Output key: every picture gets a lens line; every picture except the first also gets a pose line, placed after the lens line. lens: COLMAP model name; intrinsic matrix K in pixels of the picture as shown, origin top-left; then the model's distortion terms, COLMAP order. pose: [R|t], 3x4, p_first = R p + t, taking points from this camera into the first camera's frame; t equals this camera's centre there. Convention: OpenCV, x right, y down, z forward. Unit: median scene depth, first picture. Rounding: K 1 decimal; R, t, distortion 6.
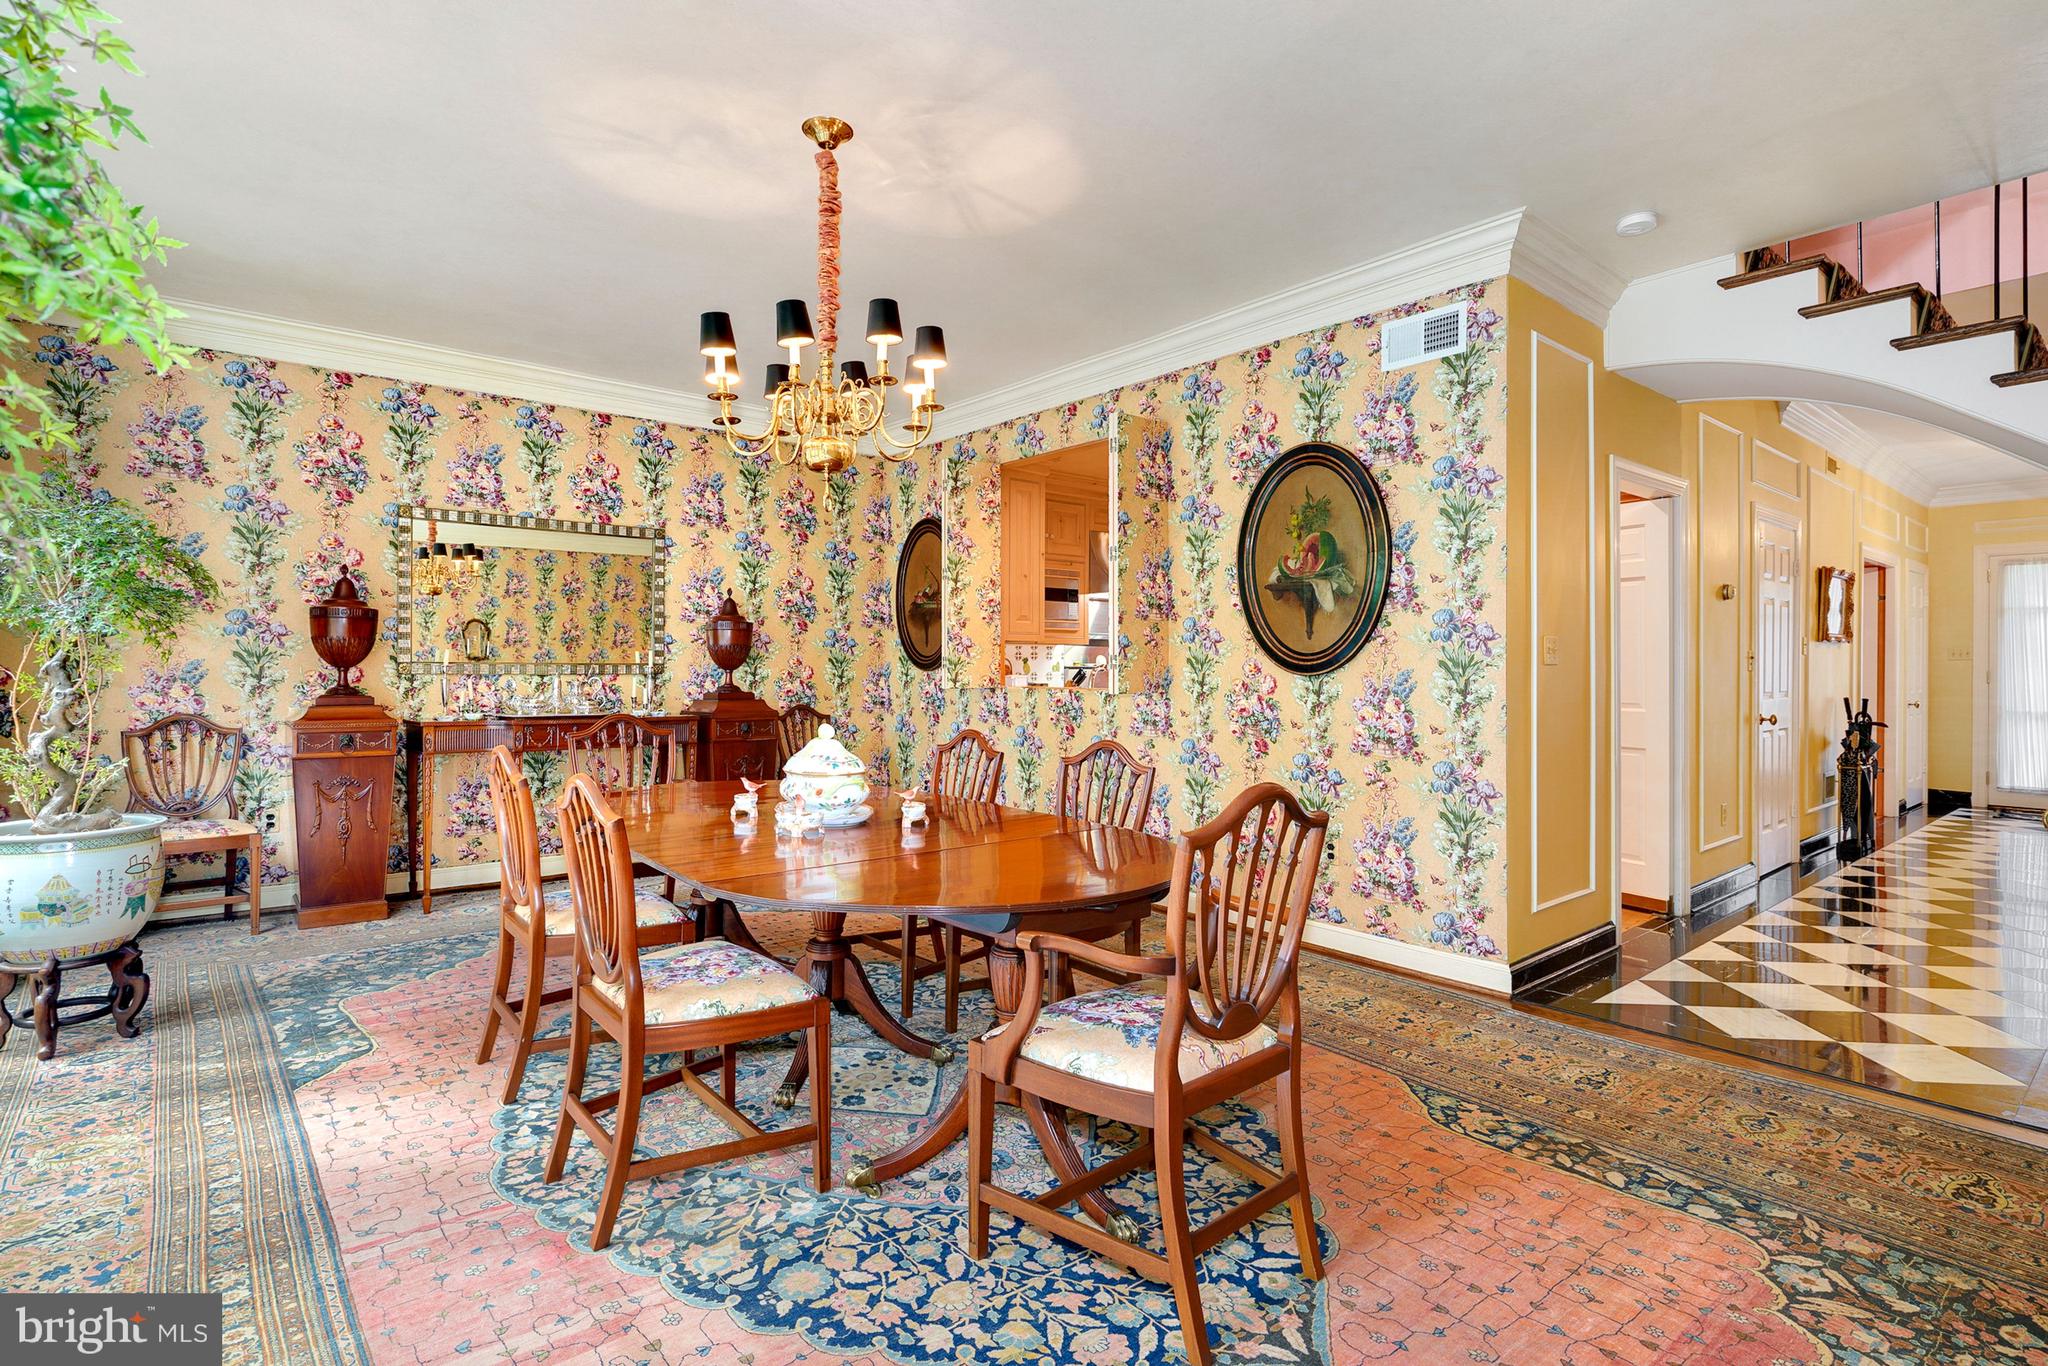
lens RADIAL K [[1002.6, 0, 1027.0], [0, 1002.6, 671.9], [0, 0, 1]] dist [0.000878, 0.000001]
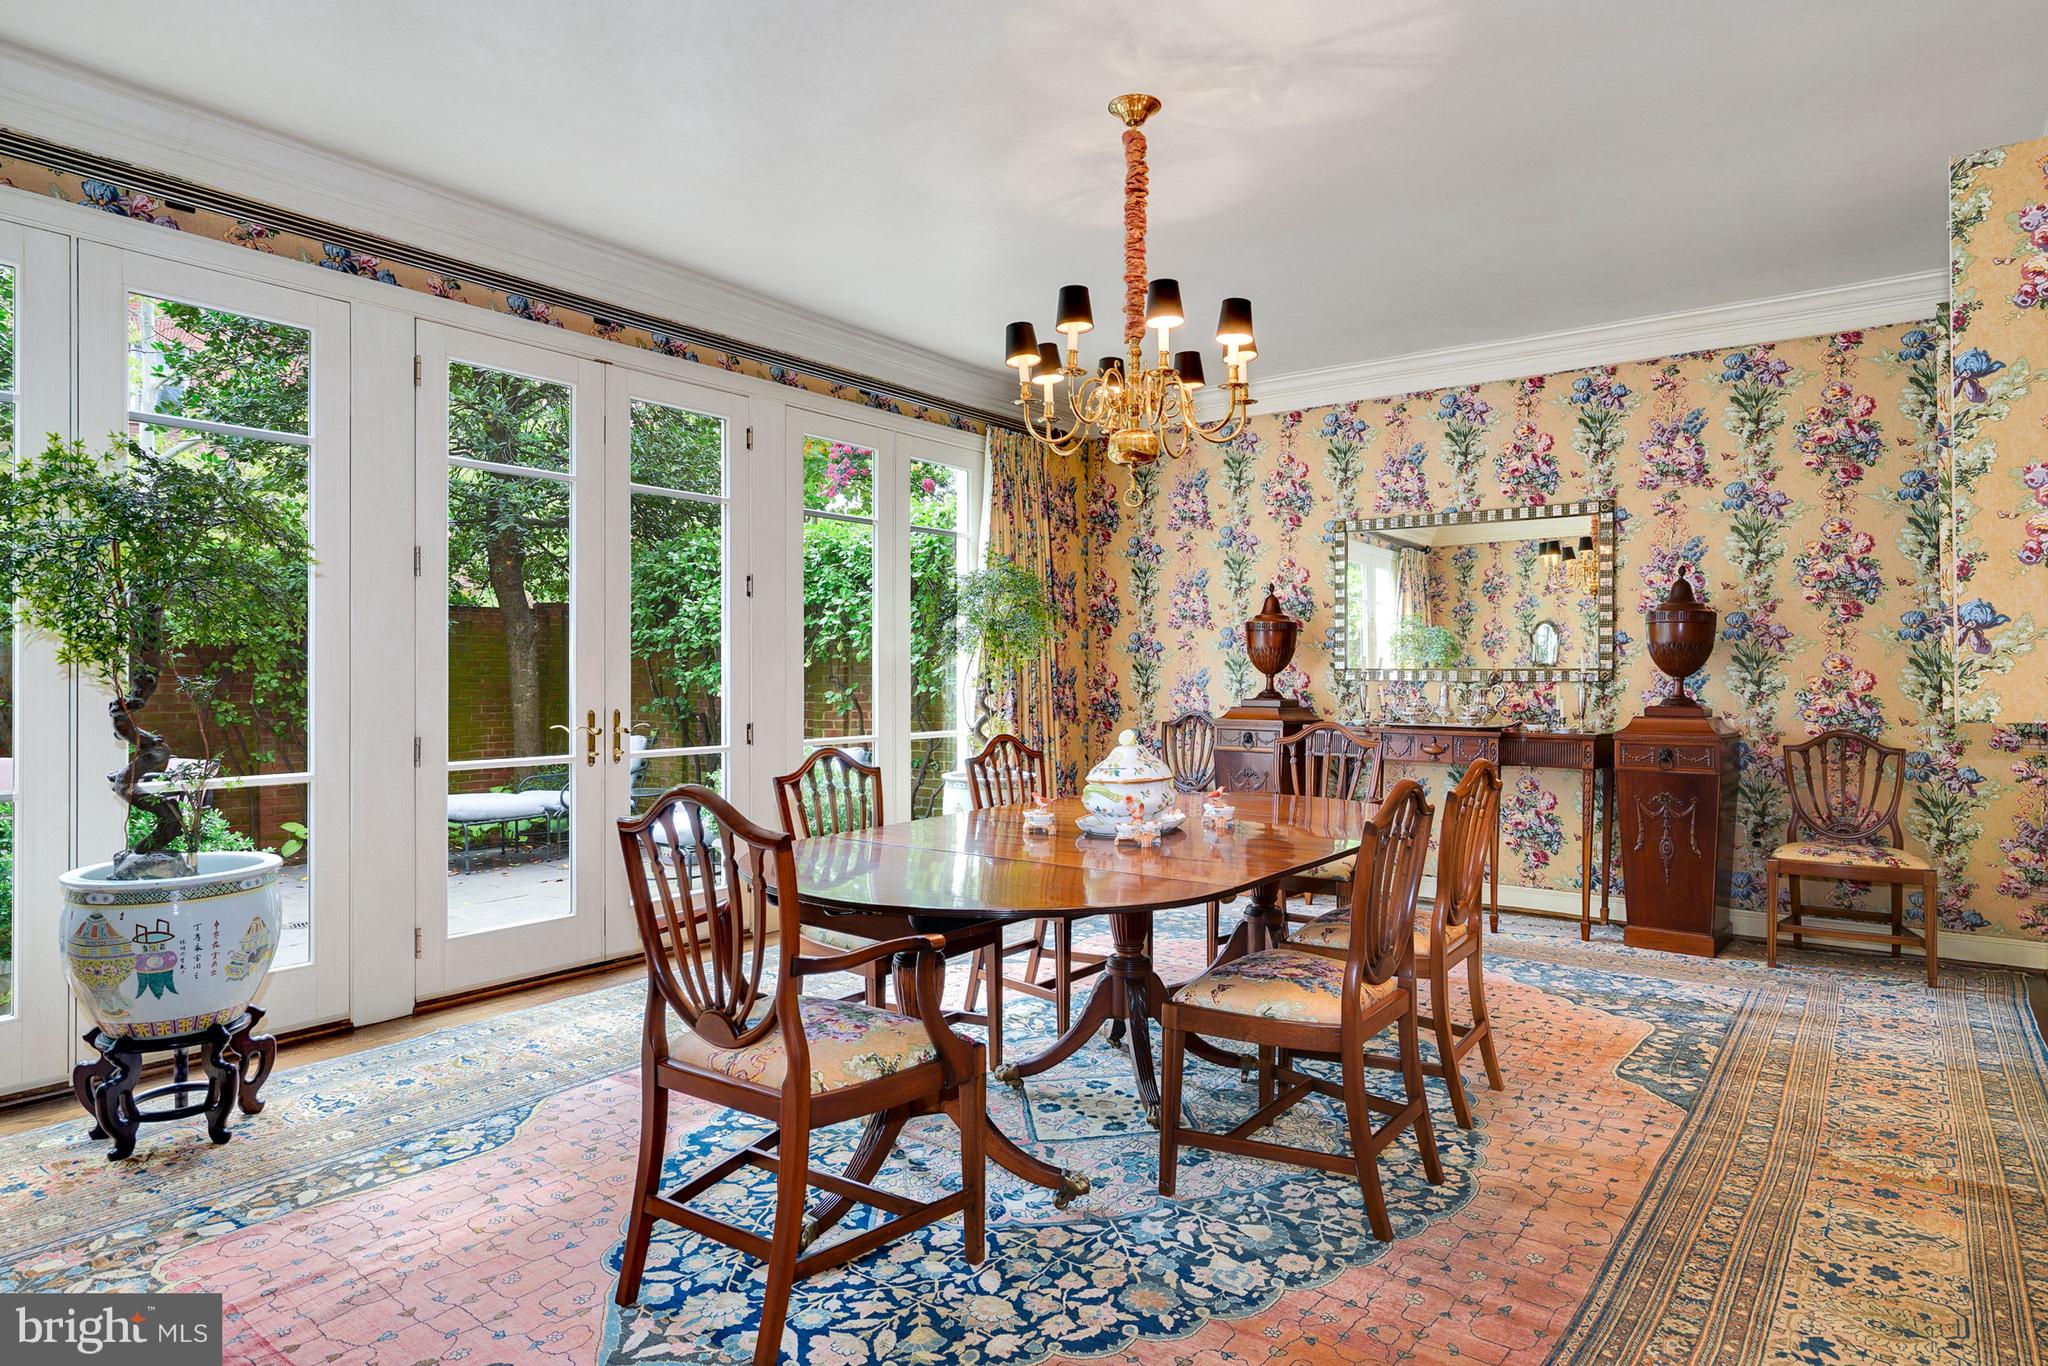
lens RADIAL K [[1183.4, 0, 1015.7], [0, 1183.4, 682.8], [0, 0, 1]] dist [-0.023046, -0.000721]
pose [[0.217766, 0.003831, -0.975994, 0.494184], [-0.003024, 0.999990, 0.003250, 0.002040], [0.975996, 0.002244, 0.217775, 0.369614]]
